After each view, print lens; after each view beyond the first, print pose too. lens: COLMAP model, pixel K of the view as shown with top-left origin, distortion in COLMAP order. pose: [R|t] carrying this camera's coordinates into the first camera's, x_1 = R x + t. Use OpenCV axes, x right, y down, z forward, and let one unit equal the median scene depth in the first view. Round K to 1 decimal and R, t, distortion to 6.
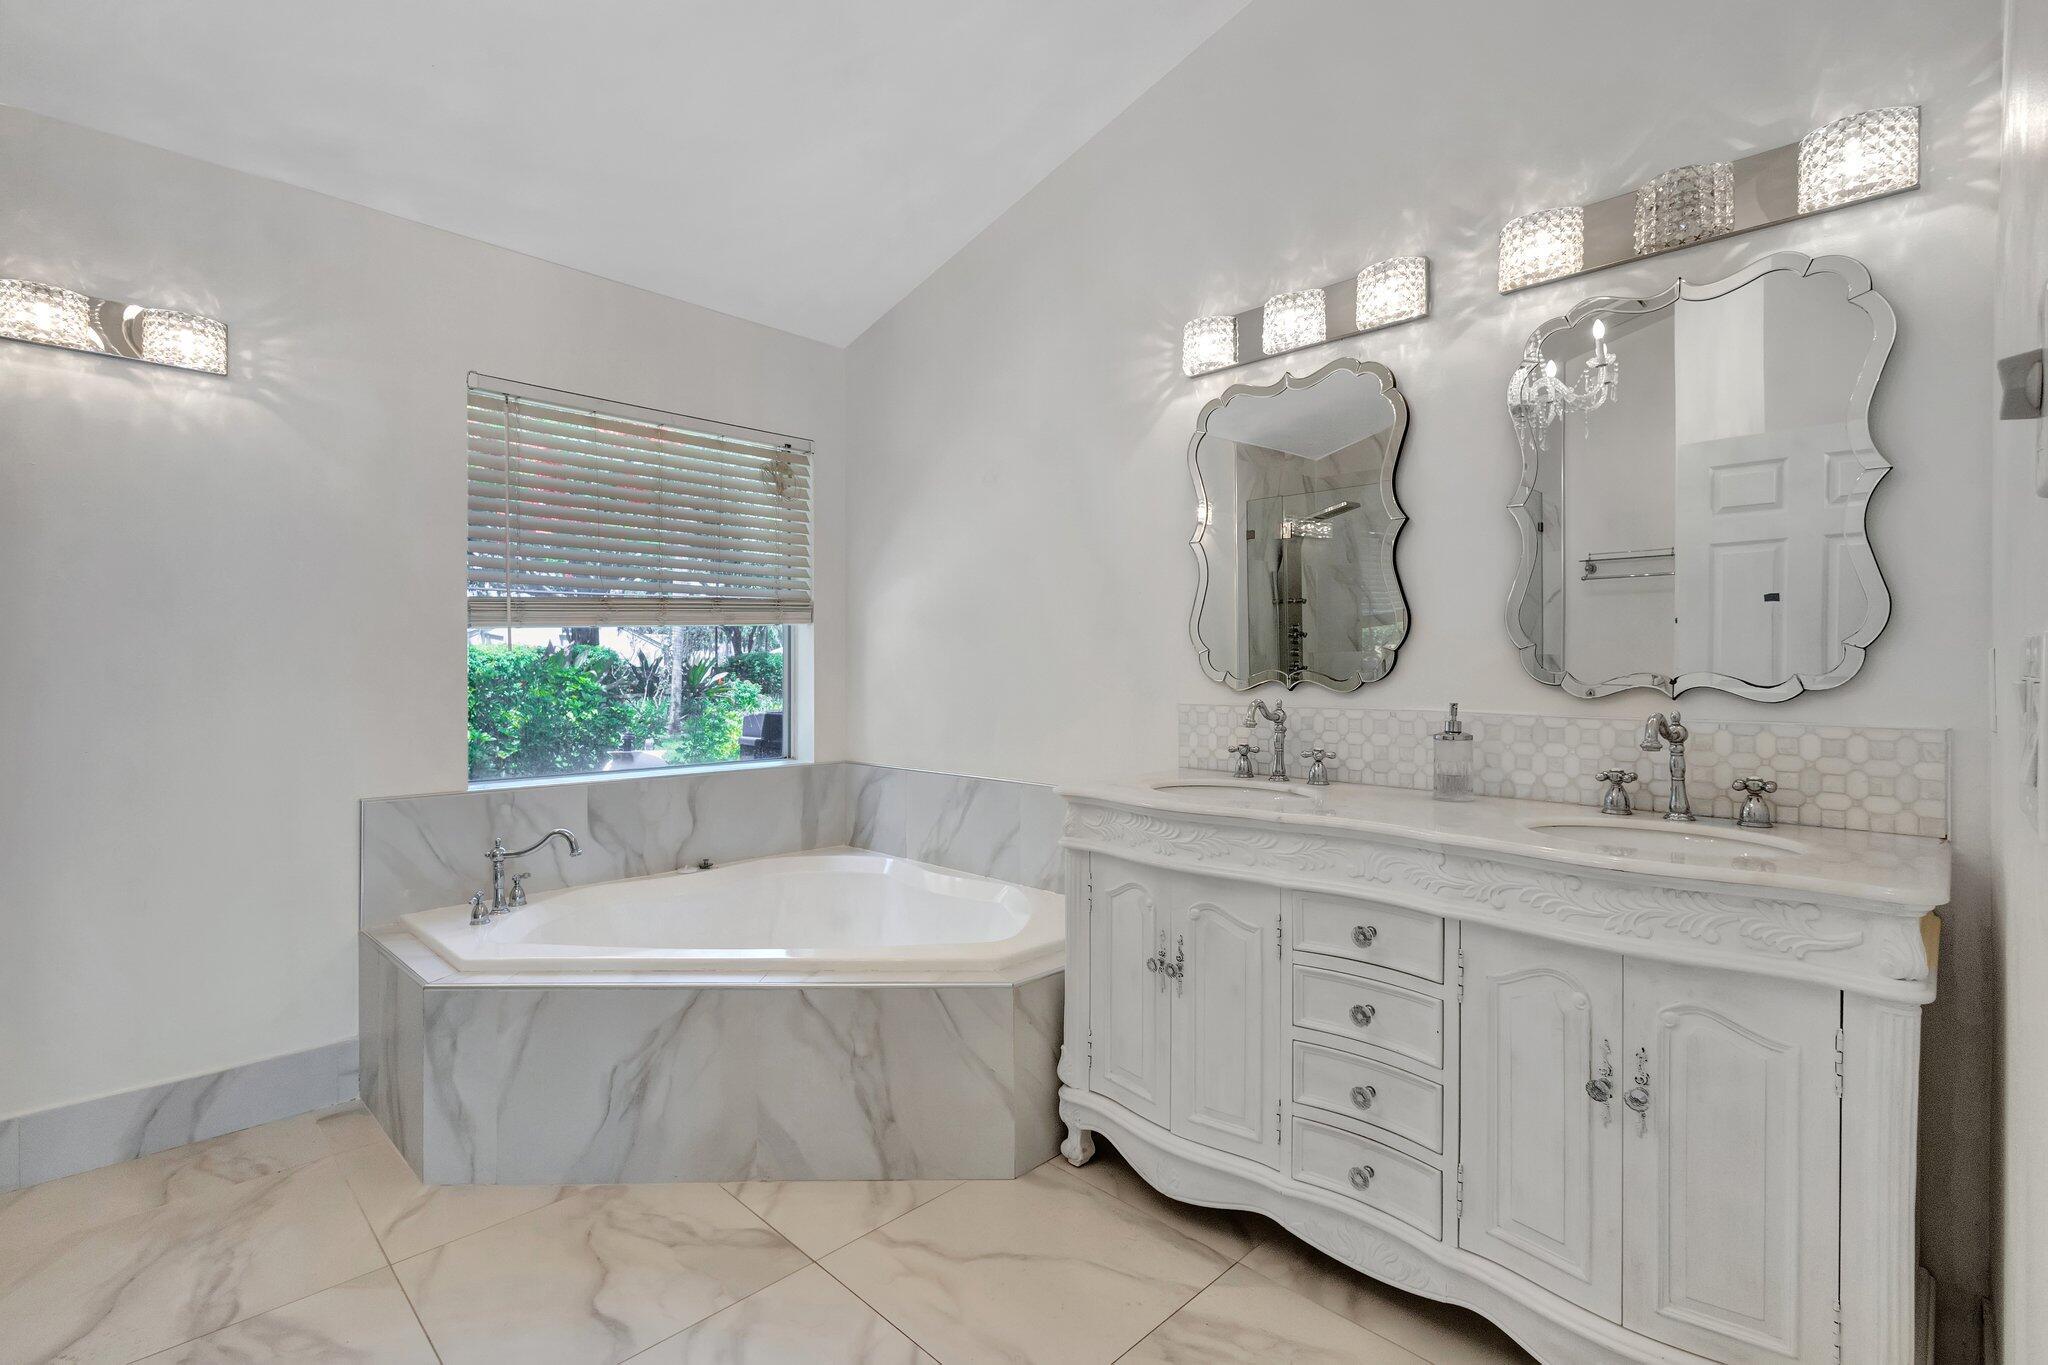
lens RADIAL K [[944.1, 0, 1030.8], [0, 944.1, 672.8], [0, 0, 1]] dist [0.013835, -0.002215]
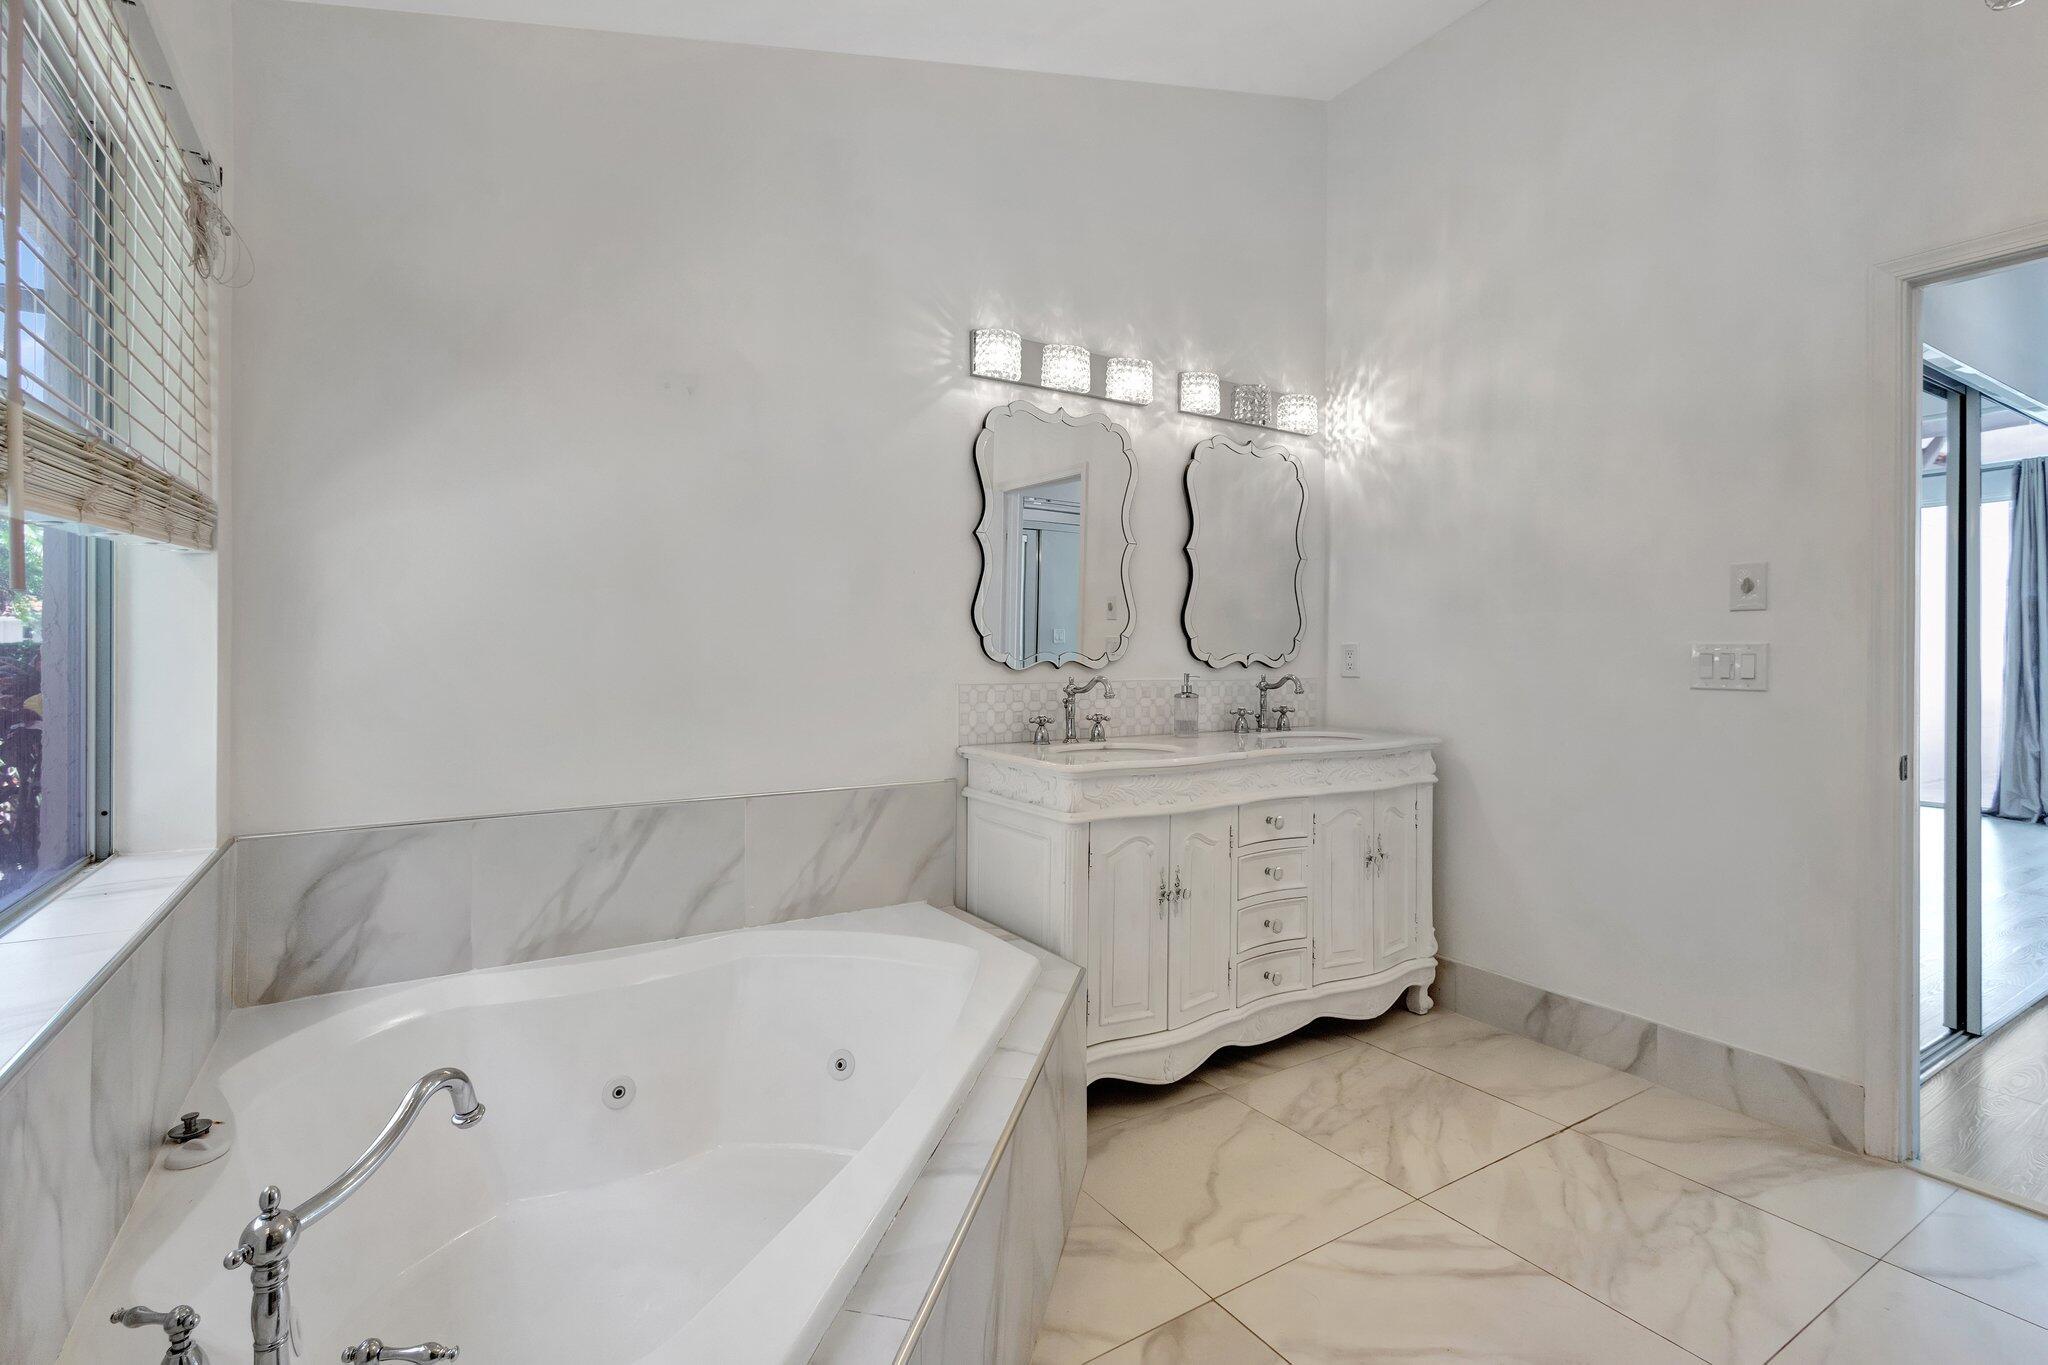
lens RADIAL K [[944.1, 0, 1018.6], [0, 944.1, 652.1], [0, 0, 1]] dist [0.013835, -0.002215]
pose [[0.225310, -0.002512, 0.974284, -0.996977], [0.002388, 0.999995, 0.002026, -0.005676], [-0.974284, 0.001870, 0.225315, 0.837502]]
